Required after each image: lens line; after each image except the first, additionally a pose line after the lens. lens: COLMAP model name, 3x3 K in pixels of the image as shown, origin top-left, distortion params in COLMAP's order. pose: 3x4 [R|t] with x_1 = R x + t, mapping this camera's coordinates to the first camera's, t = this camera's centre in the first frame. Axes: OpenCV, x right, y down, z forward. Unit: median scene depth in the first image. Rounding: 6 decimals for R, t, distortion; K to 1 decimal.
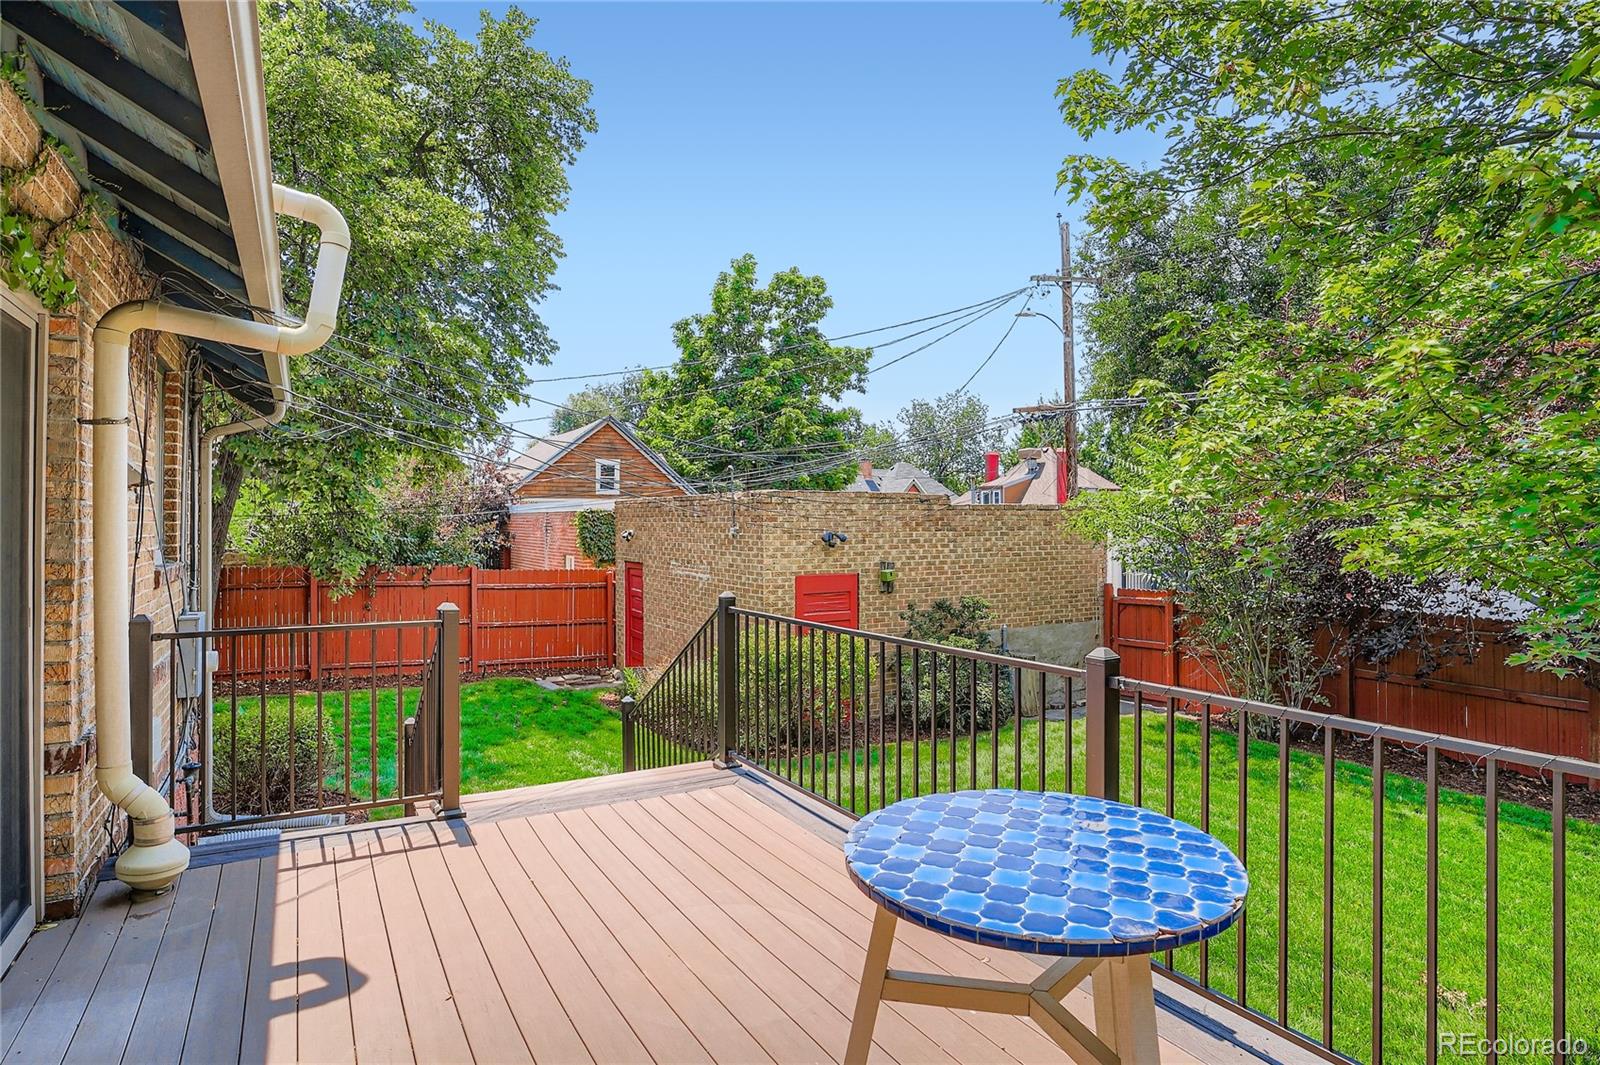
lens RADIAL K [[850.8, 0, 827.9], [0, 850.8, 512.9], [0, 0, 1]] dist [-0.030568, 0.006063]
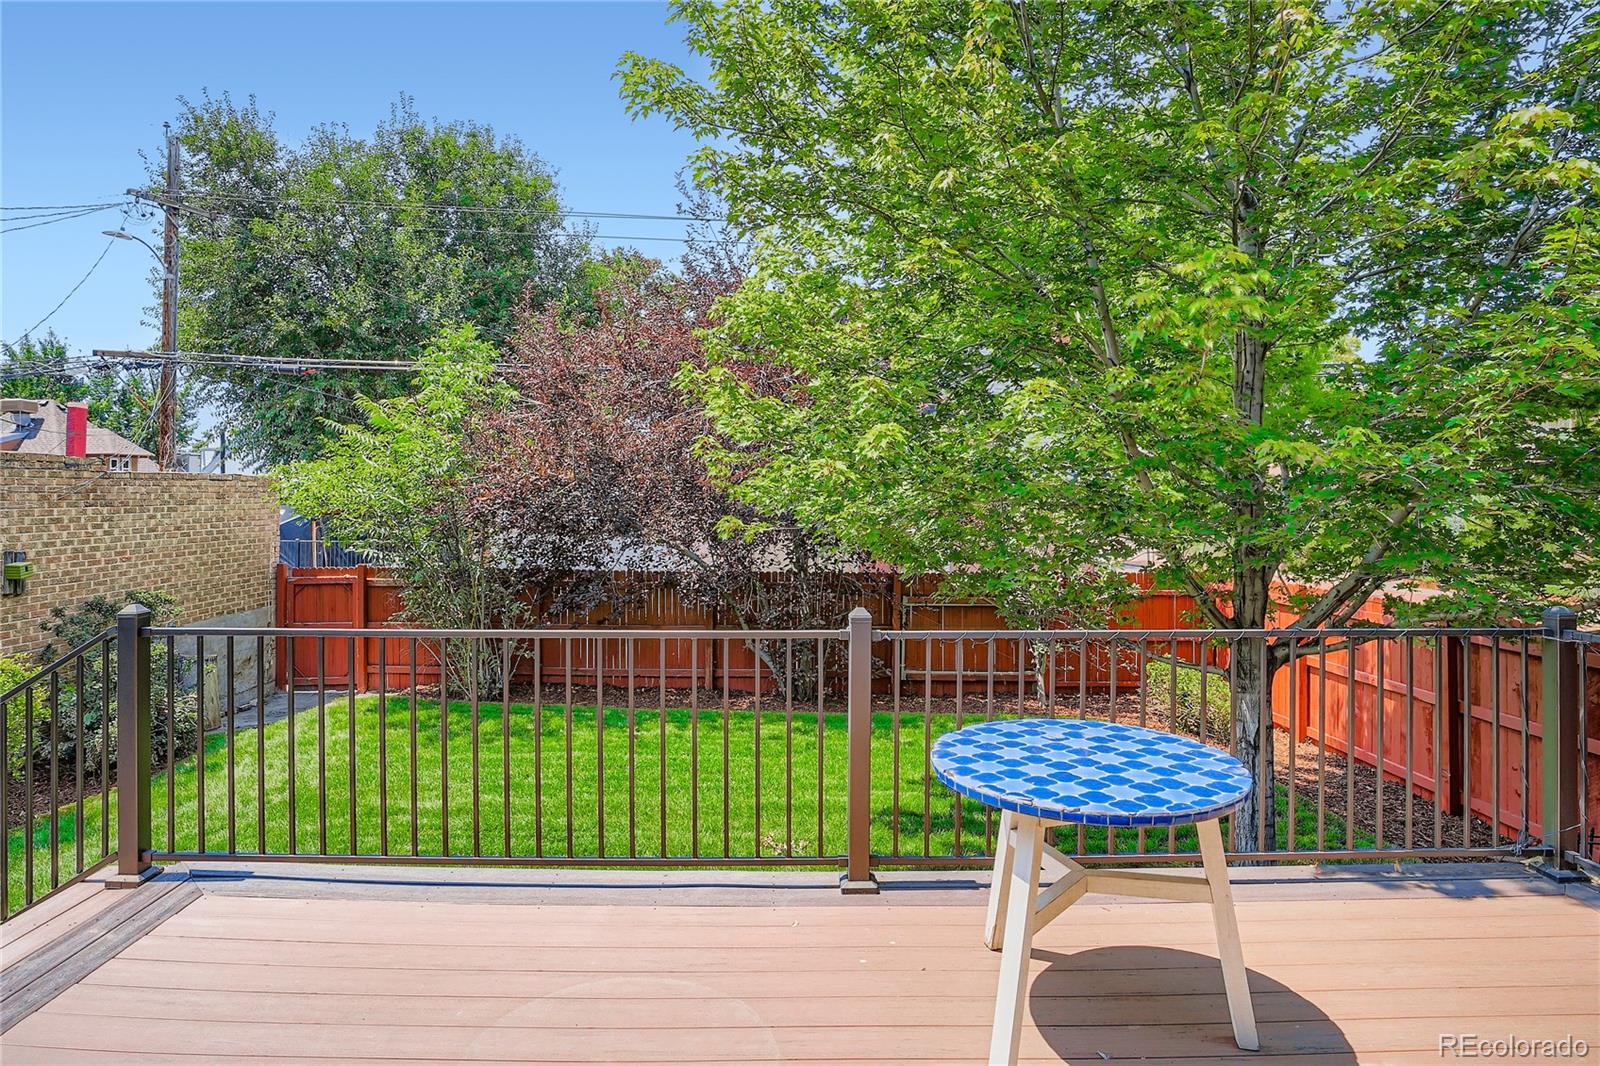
lens RADIAL K [[850.8, 0, 744.7], [0, 850.8, 477.2], [0, 0, 1]] dist [-0.030568, 0.006063]
pose [[0.536553, 0.018892, 0.843655, -0.177995], [-0.010859, 0.999821, -0.015482, 0.000749], [-0.843797, -0.000854, 0.536662, 0.123204]]
